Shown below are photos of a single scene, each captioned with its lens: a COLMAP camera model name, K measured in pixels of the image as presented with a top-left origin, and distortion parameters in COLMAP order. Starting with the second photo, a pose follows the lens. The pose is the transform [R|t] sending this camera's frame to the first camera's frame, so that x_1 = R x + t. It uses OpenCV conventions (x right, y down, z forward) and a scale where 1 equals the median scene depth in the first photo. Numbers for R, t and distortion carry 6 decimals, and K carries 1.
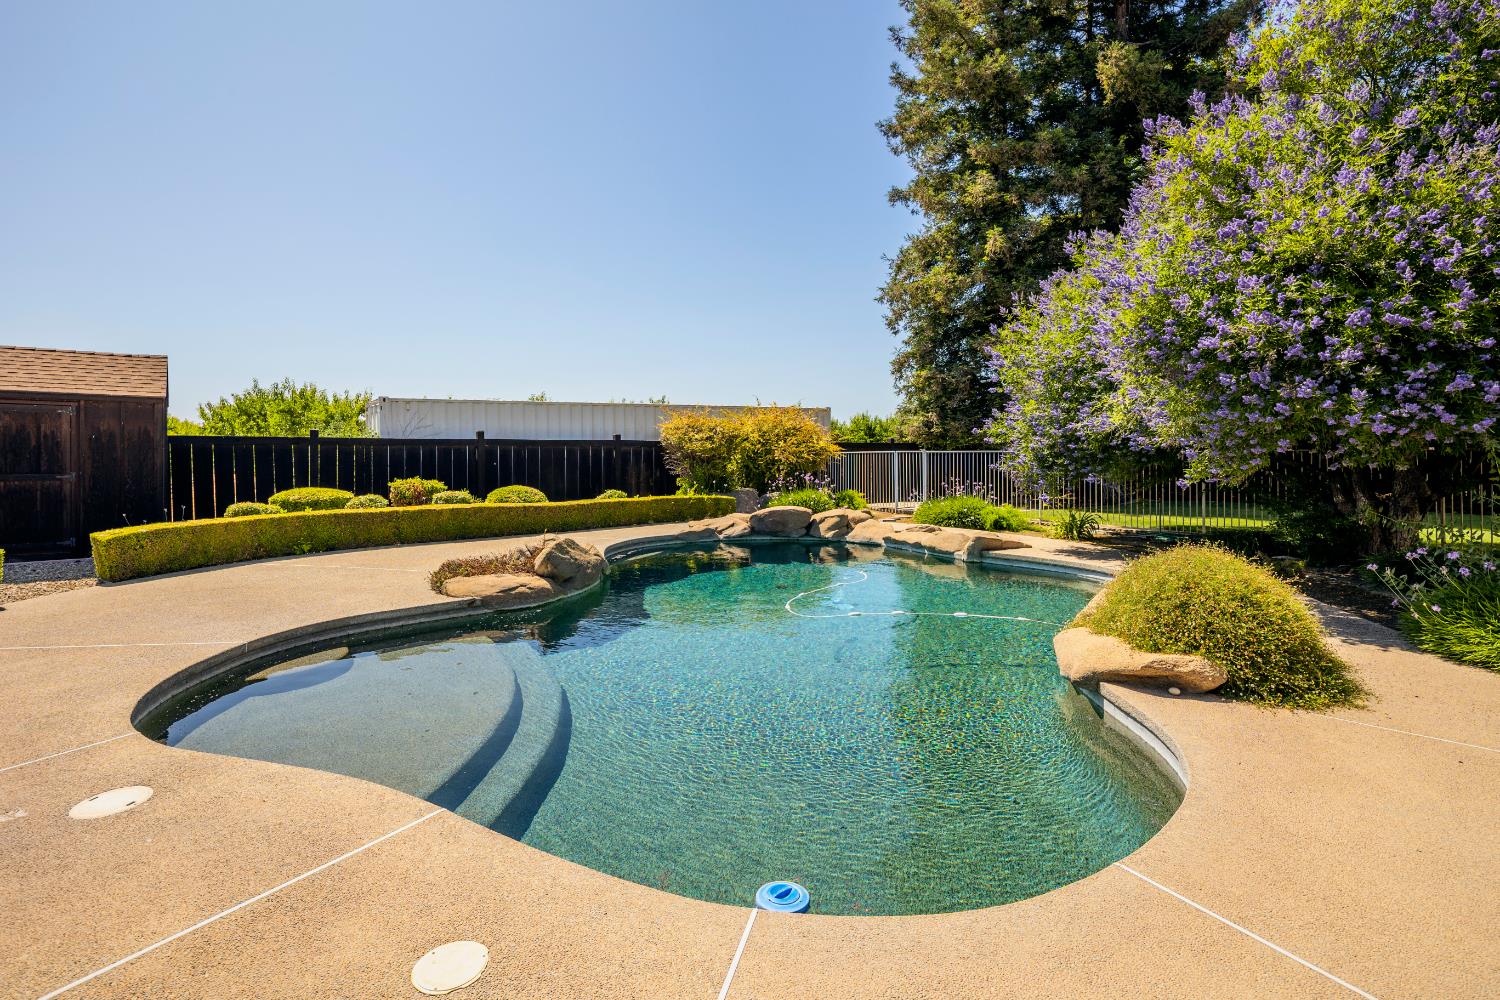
lens RADIAL K [[723.6, 0, 743.0], [0, 723.6, 455.2], [0, 0, 1]] dist [0.001244, -0.000867]
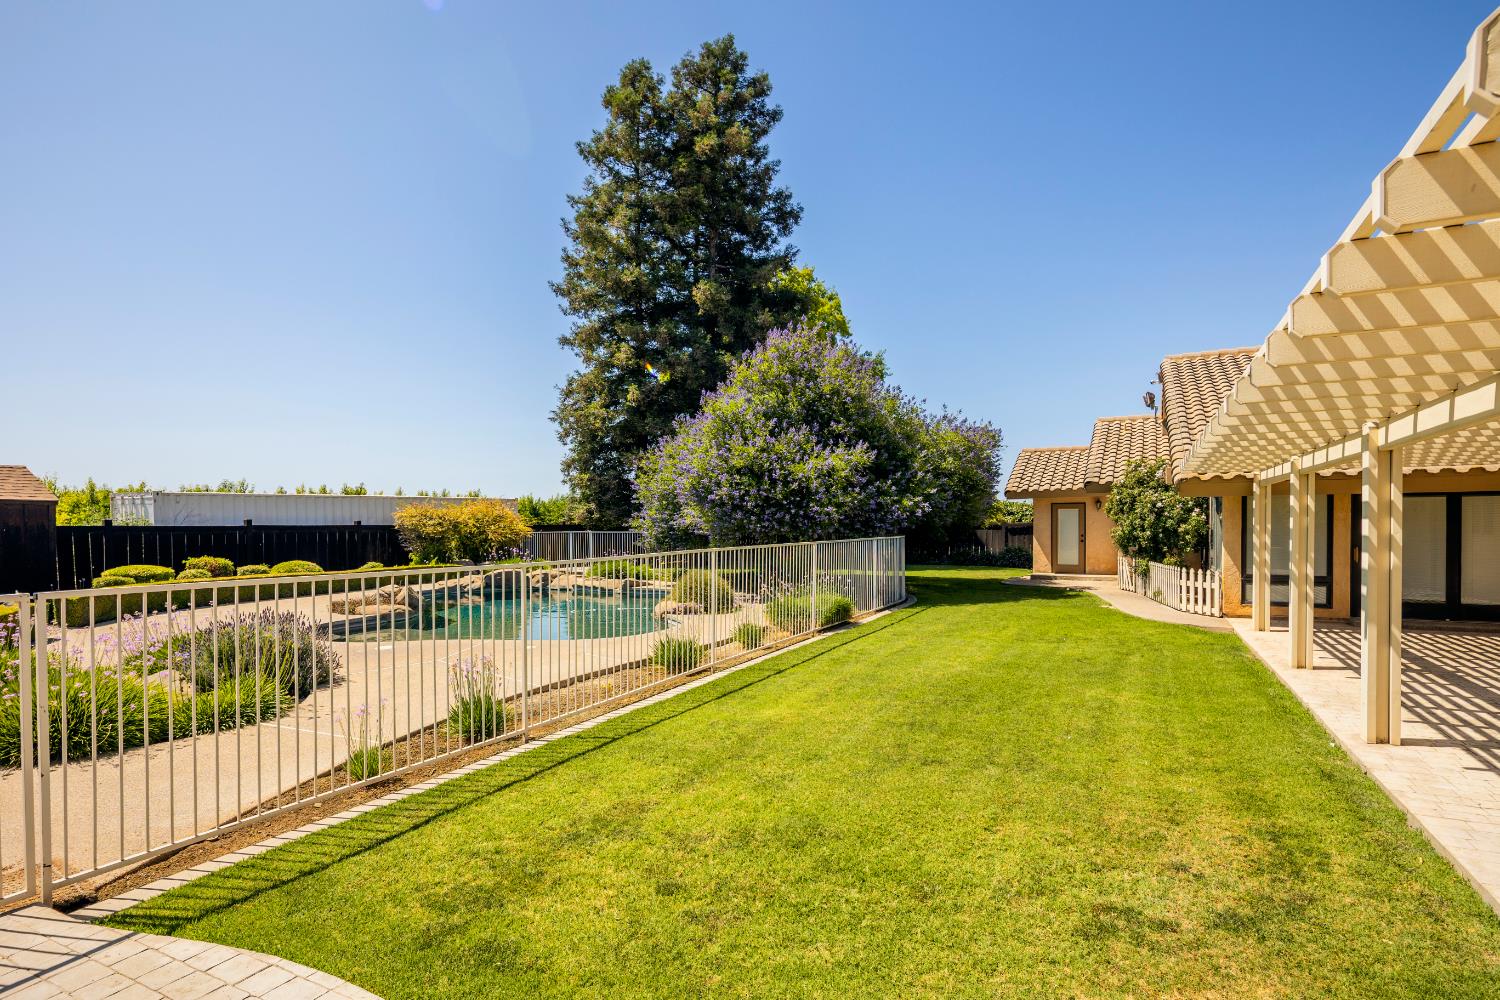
lens RADIAL K [[730.1, 0, 745.9], [0, 730.1, 532.9], [0, 0, 1]] dist [0.002746, 0.000077]
pose [[0.883202, -0.007330, 0.468936, -0.208426], [0.003538, 0.999954, 0.008968, -0.018220], [-0.468980, -0.006261, 0.883186, -0.587402]]
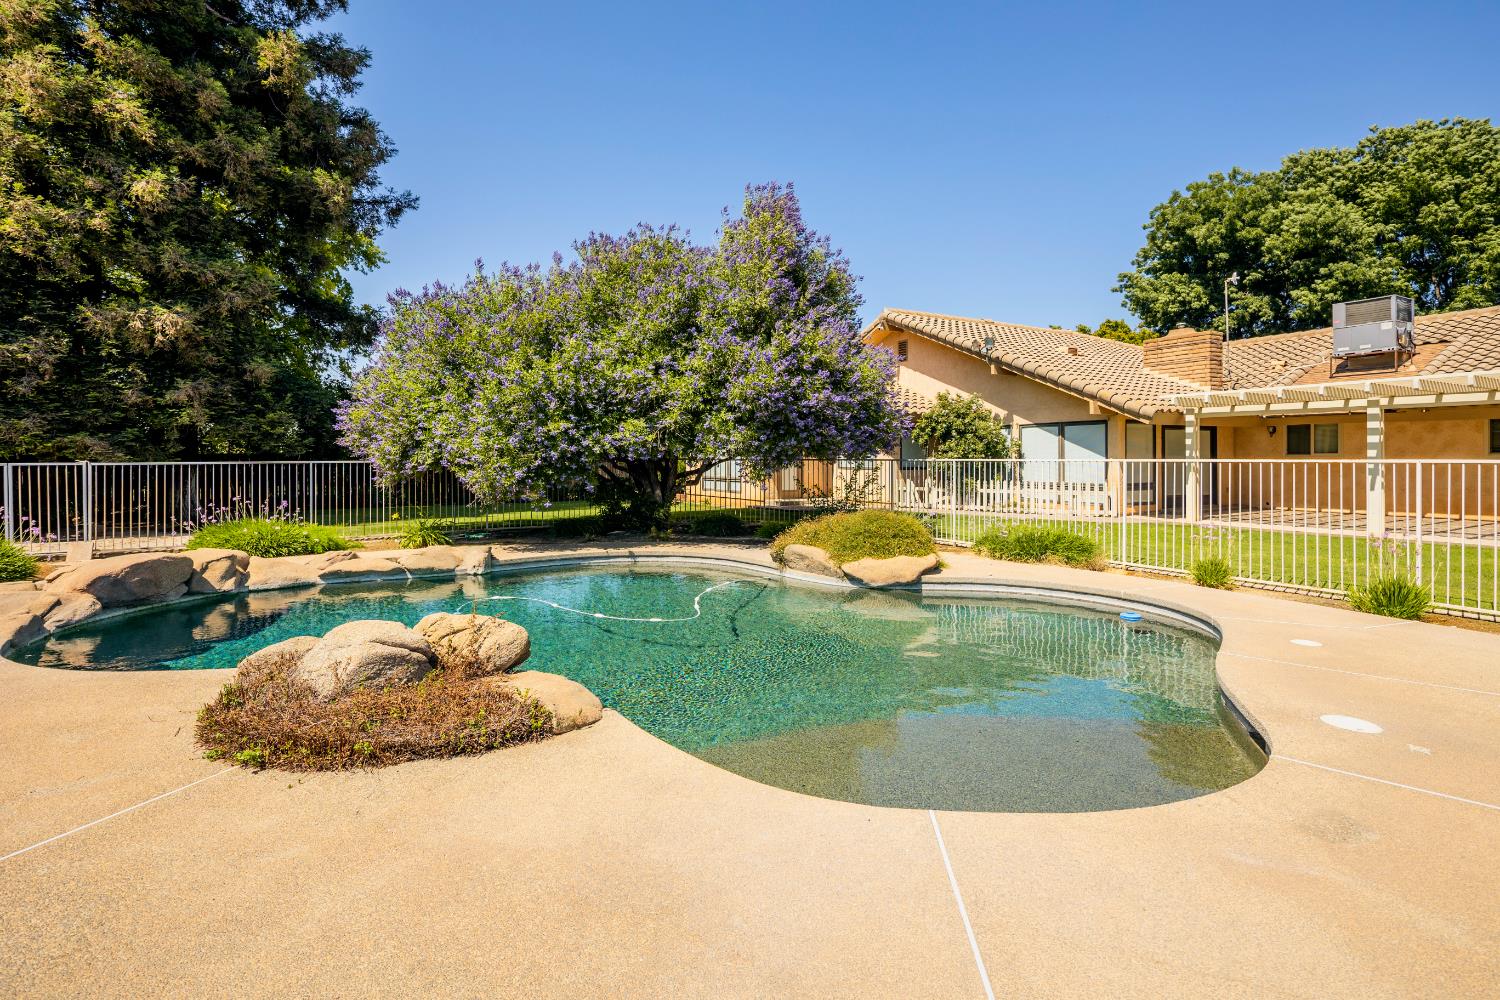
lens RADIAL K [[723.6, 0, 743.0], [0, 723.6, 455.2], [0, 0, 1]] dist [0.001244, -0.000867]
pose [[0.055747, 0.003523, 0.998439, -0.465625], [0.009582, 0.999946, -0.004063, -0.006157], [-0.998399, 0.009794, 0.055711, 0.402311]]
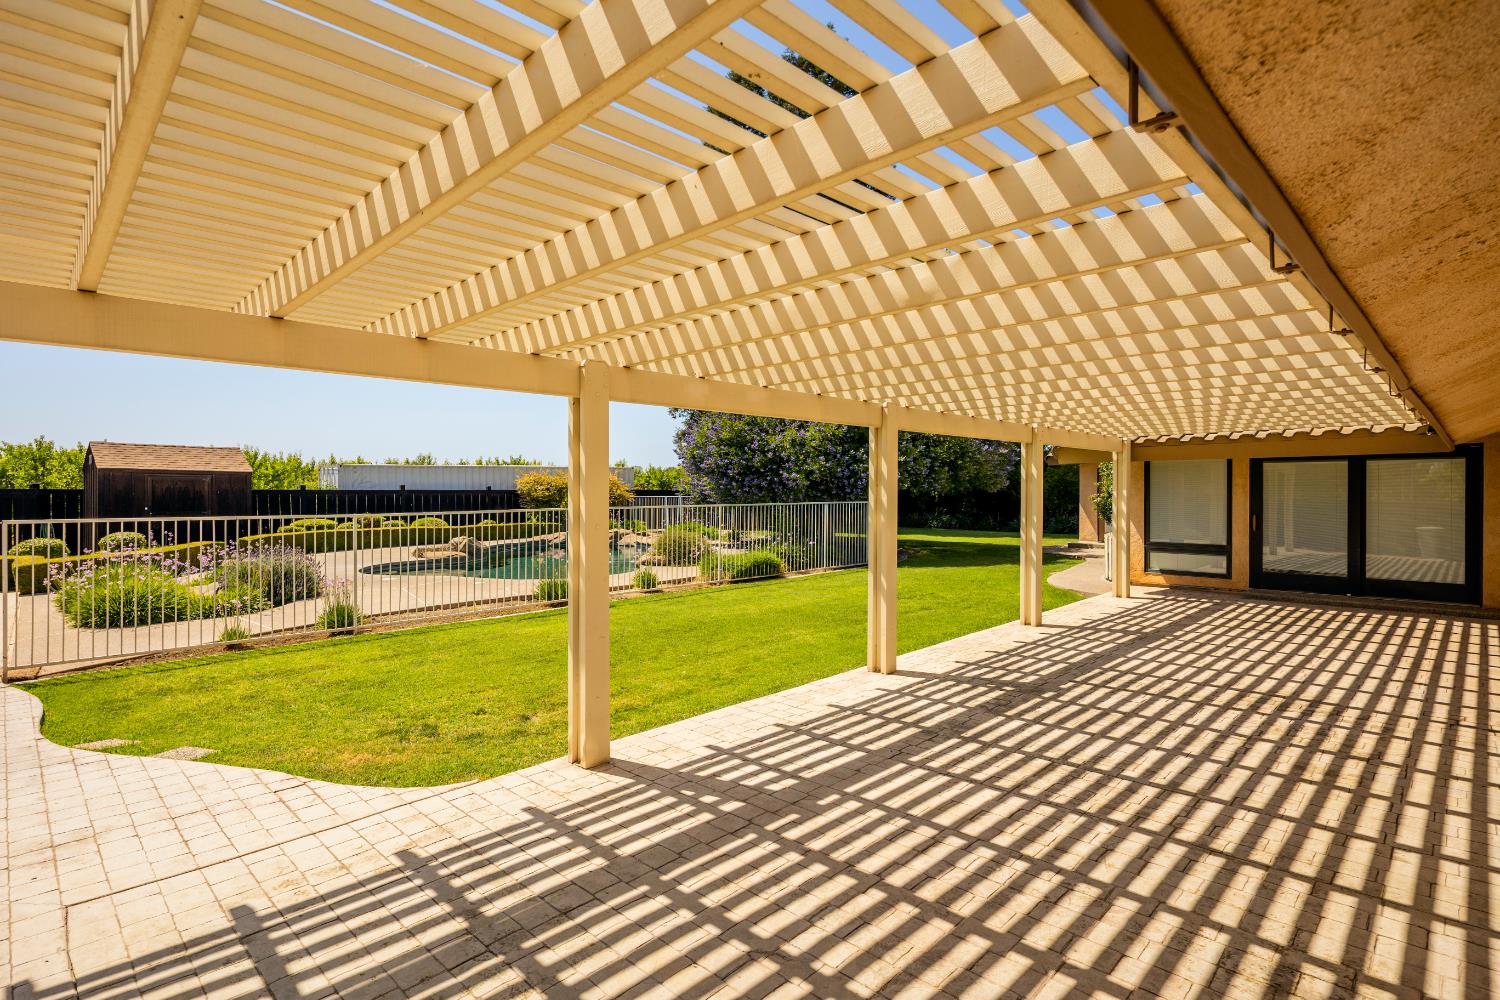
lens RADIAL K [[736.5, 0, 753.0], [0, 736.5, 489.2], [0, 0, 1]] dist [0.002837, 0.000594]
pose [[0.982354, 0.001251, 0.187029, 0.114646], [-0.000287, 0.999987, -0.005184, -0.015511], [-0.187033, 0.005039, 0.982341, -0.856967]]
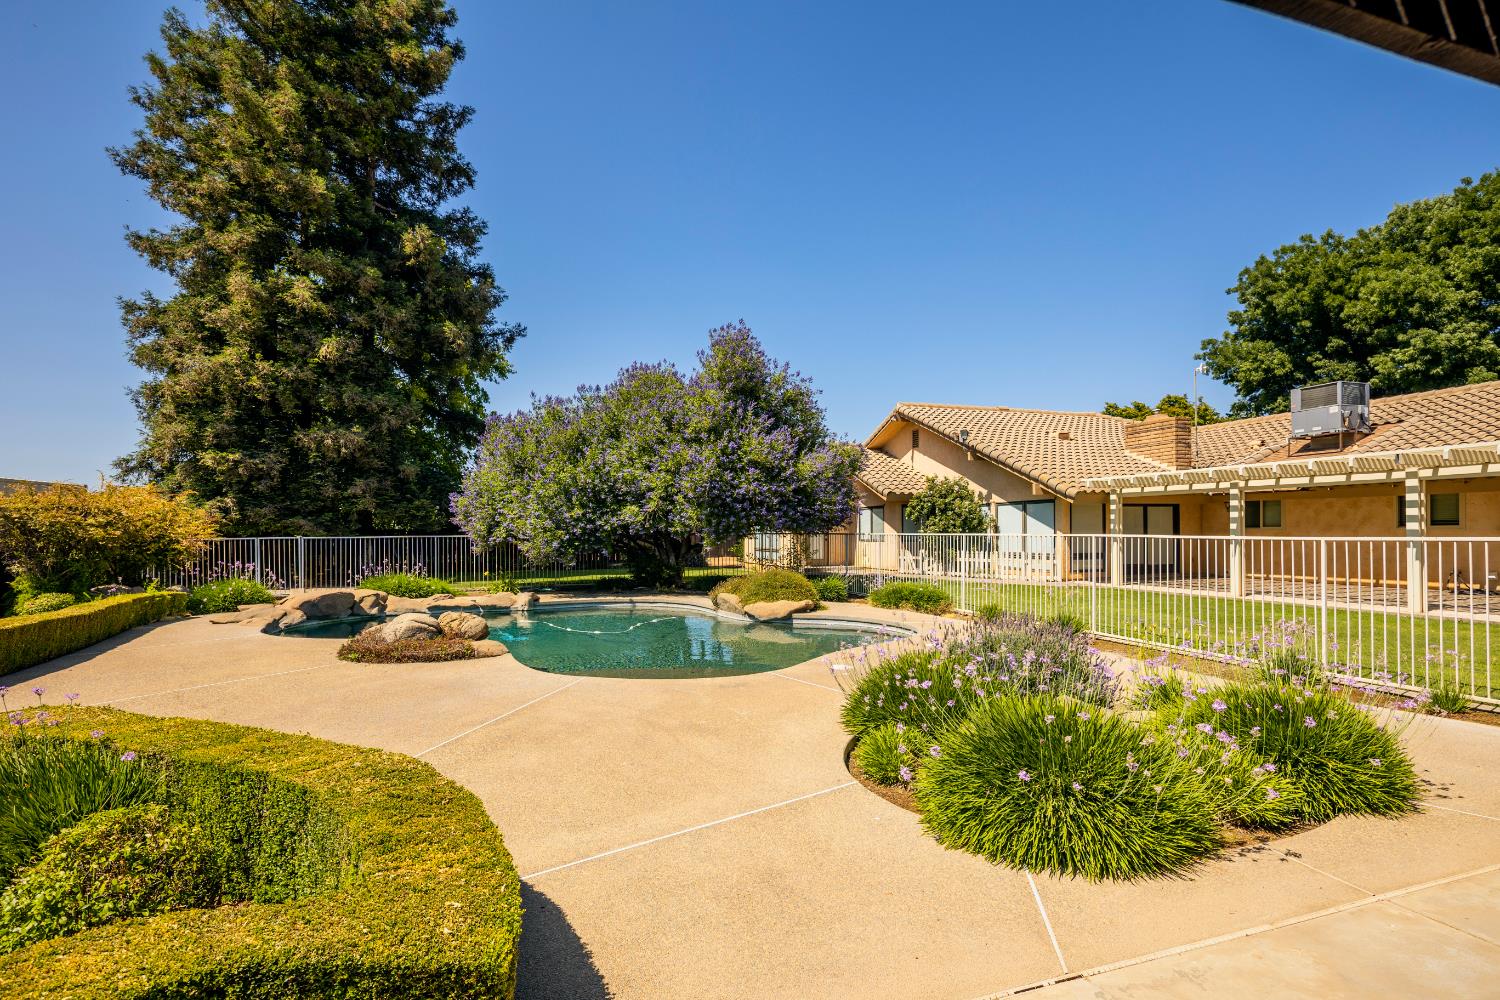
lens RADIAL K [[730.1, 0, 745.9], [0, 730.1, 532.9], [0, 0, 1]] dist [0.002746, 0.000077]
pose [[0.247141, -0.003739, 0.968972, -0.728923], [0.012291, 0.999924, 0.000724, -0.006461], [-0.968902, 0.011731, 0.247168, 0.125134]]
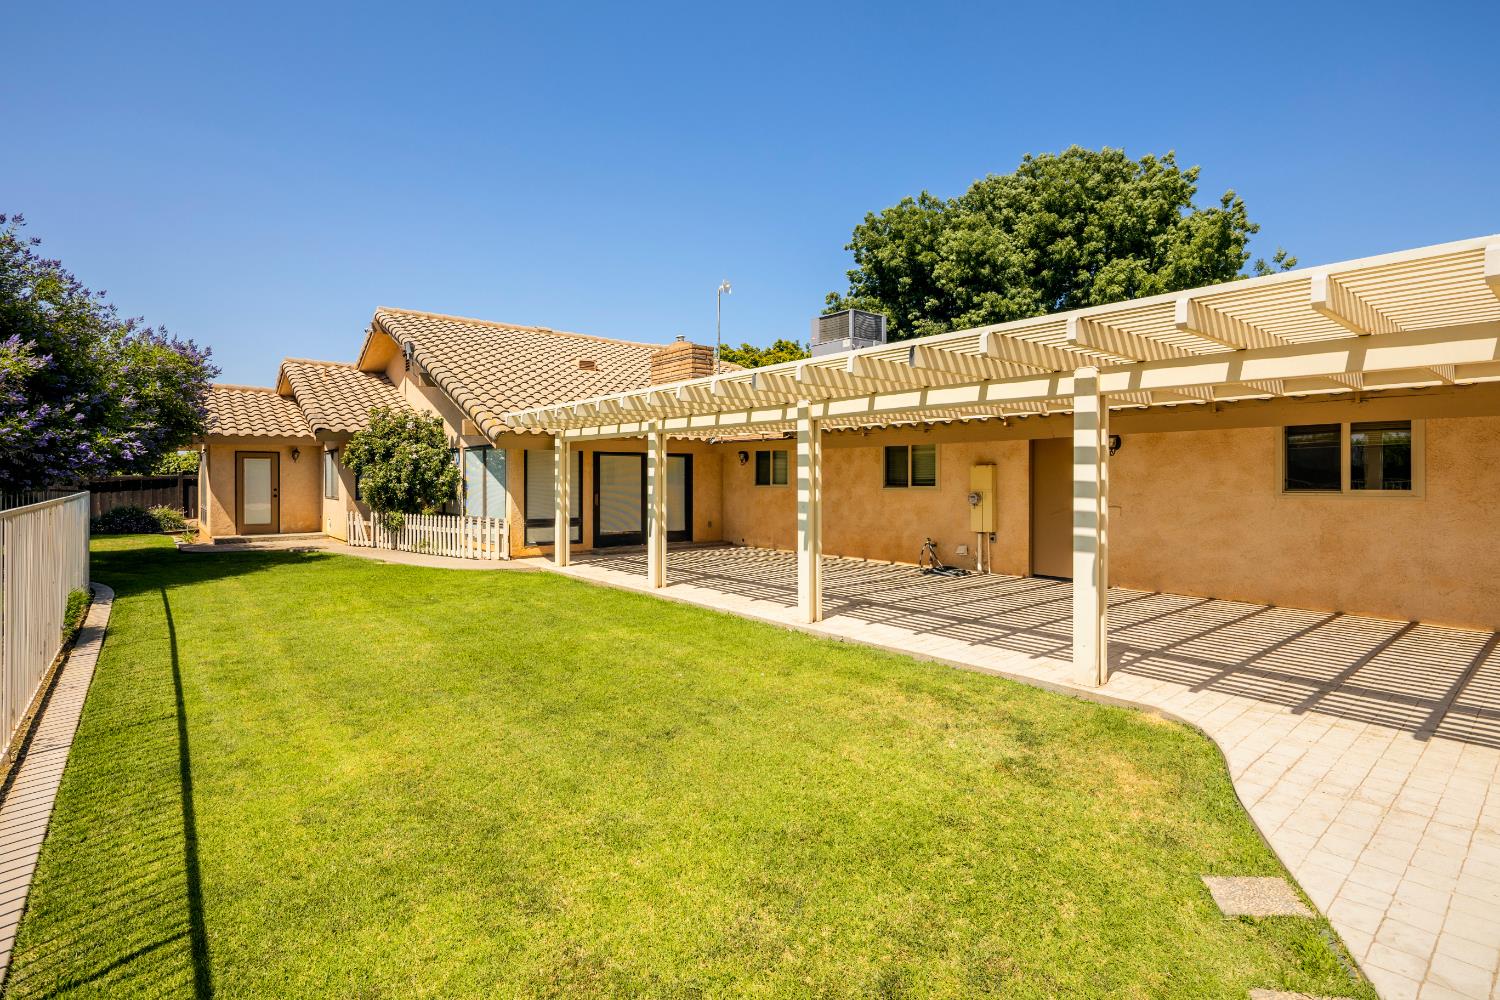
lens RADIAL K [[726.7, 0, 747.4], [0, 726.7, 489.5], [0, 0, 1]] dist [0.000175, -0.000291]
pose [[-0.108632, -0.011920, 0.994011, -0.281669], [0.002370, 0.999922, 0.012250, -0.010869], [-0.994079, 0.003686, -0.108596, -0.284140]]
